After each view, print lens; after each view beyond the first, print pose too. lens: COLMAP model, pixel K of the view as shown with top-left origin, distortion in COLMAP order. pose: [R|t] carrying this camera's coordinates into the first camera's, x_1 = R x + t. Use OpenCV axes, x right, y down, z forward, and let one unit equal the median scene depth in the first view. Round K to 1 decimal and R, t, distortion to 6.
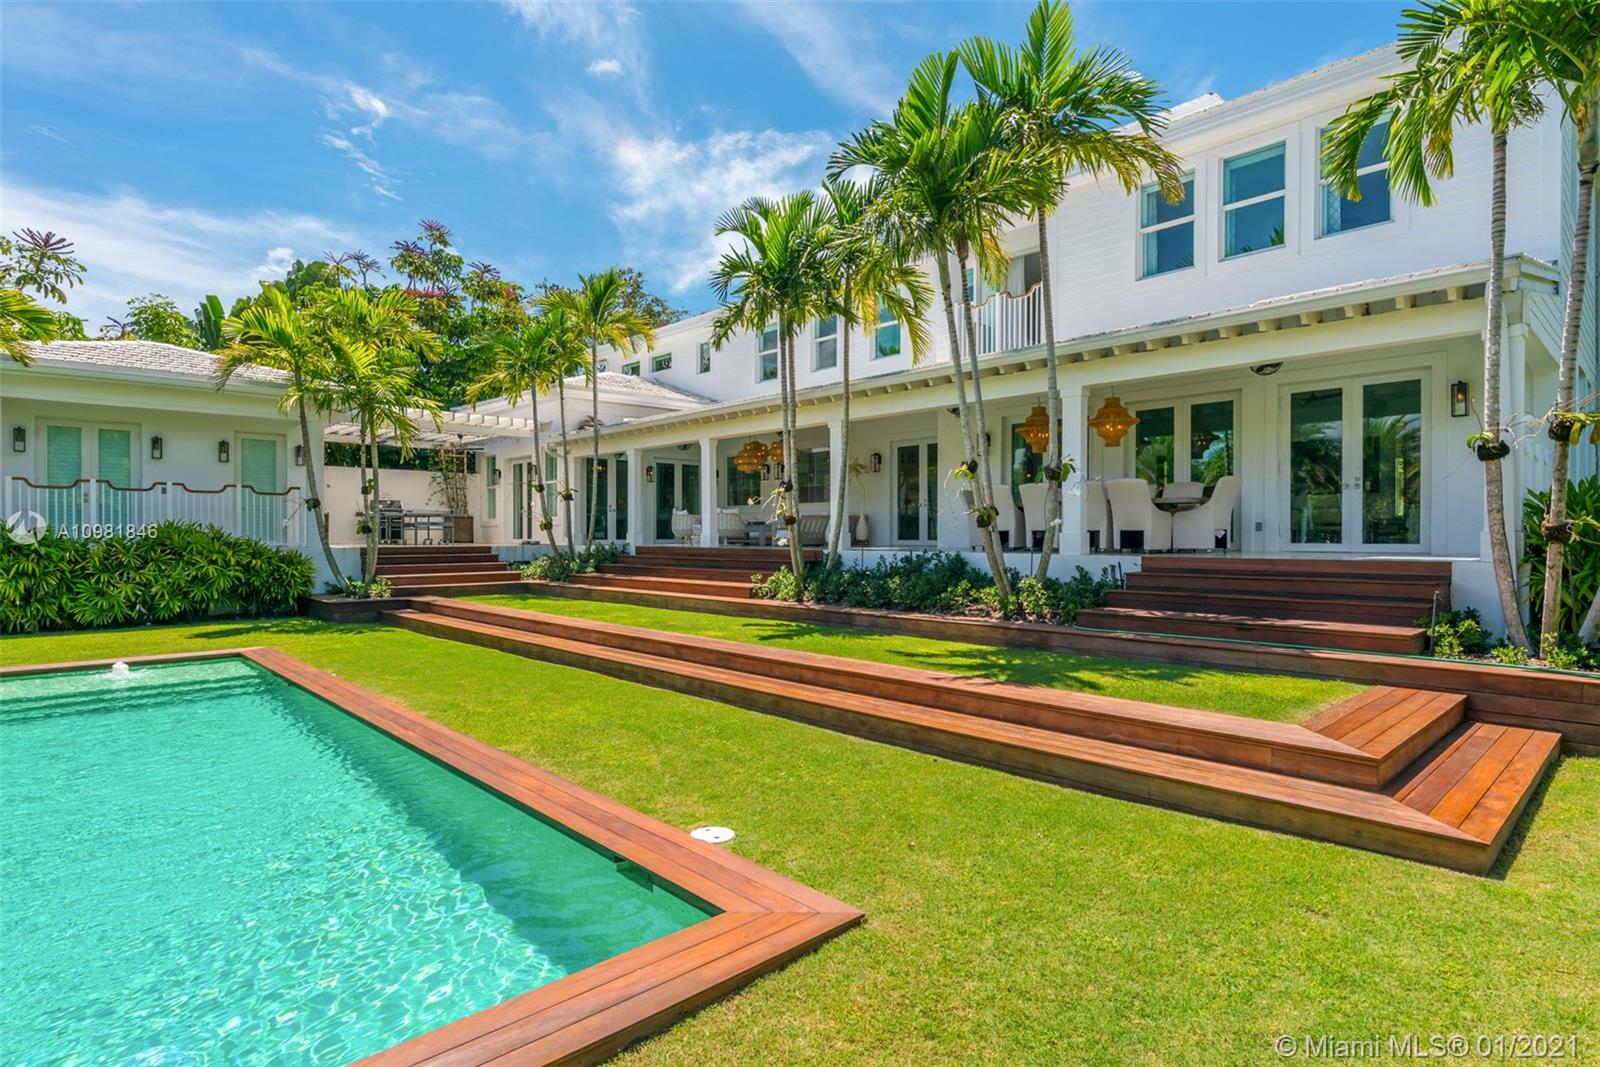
lens RADIAL K [[846.9, 0, 797.2], [0, 846.9, 525.8], [0, 0, 1]] dist [0.027354, -0.002081]
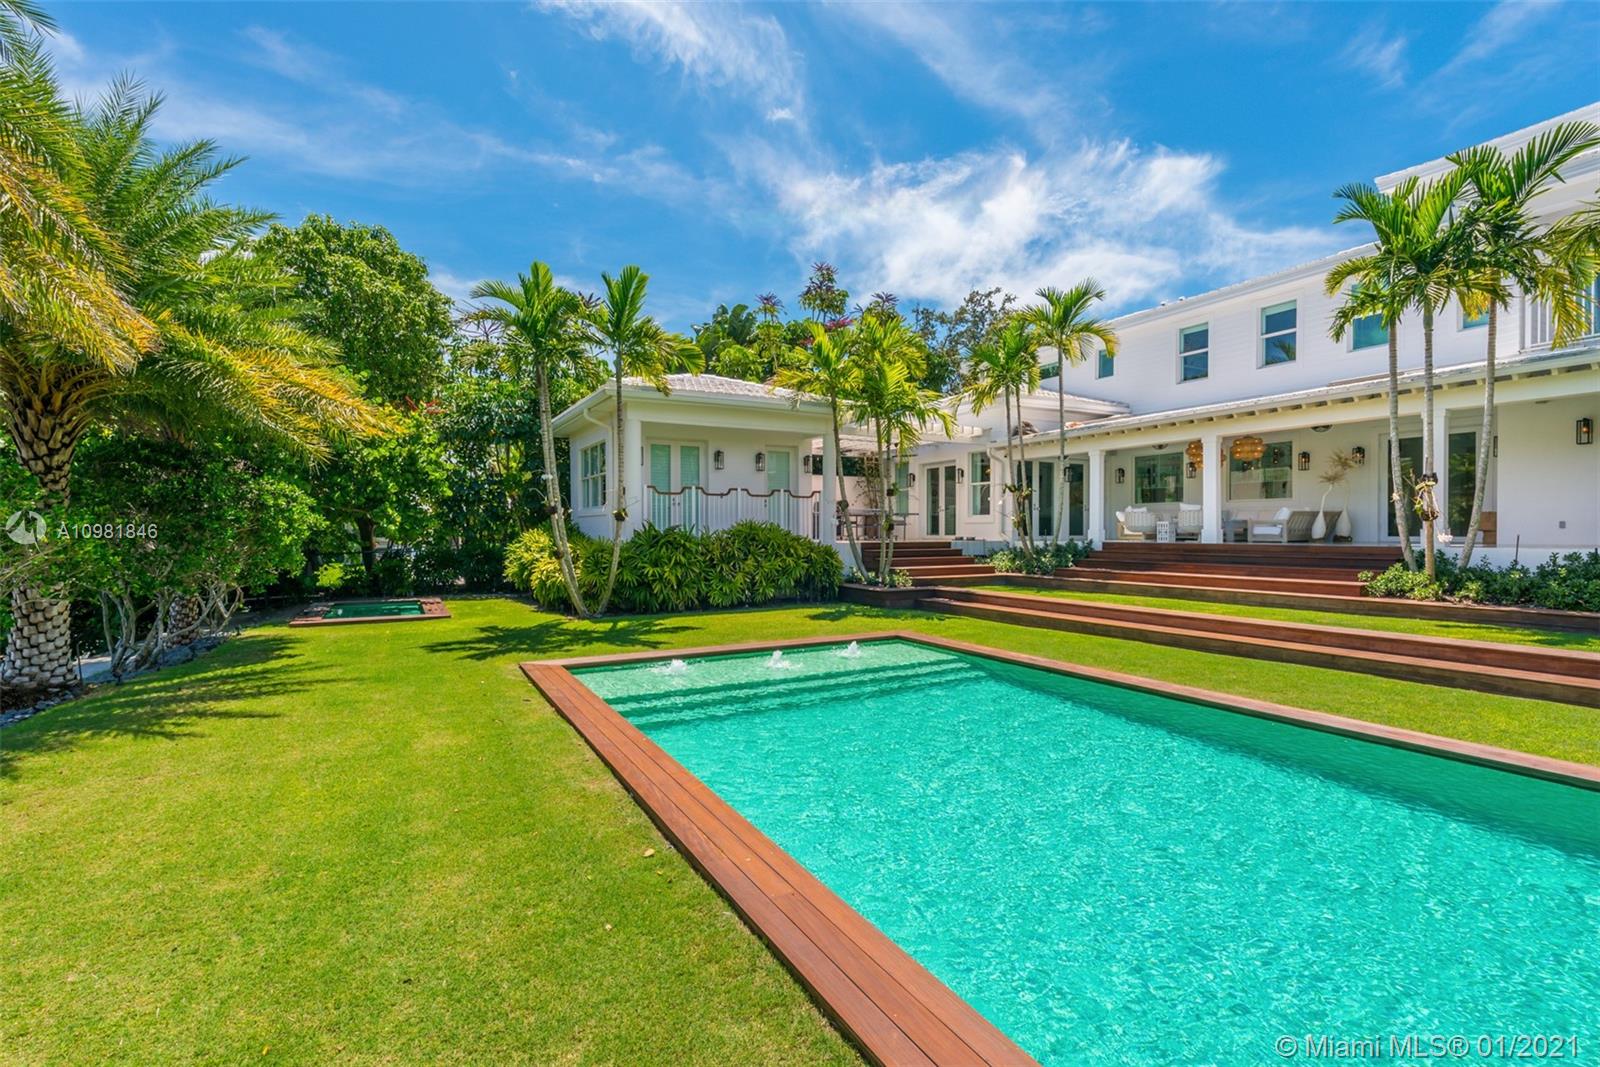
lens RADIAL K [[759.1, 0, 800.4], [0, 759.1, 533.5], [0, 0, 1]] dist [0.028573, 0.000800]
pose [[0.975560, -0.000399, -0.219734, -0.417774], [0.003234, 0.999916, 0.012547, -0.000473], [0.219711, -0.012951, 0.975479, -0.017504]]
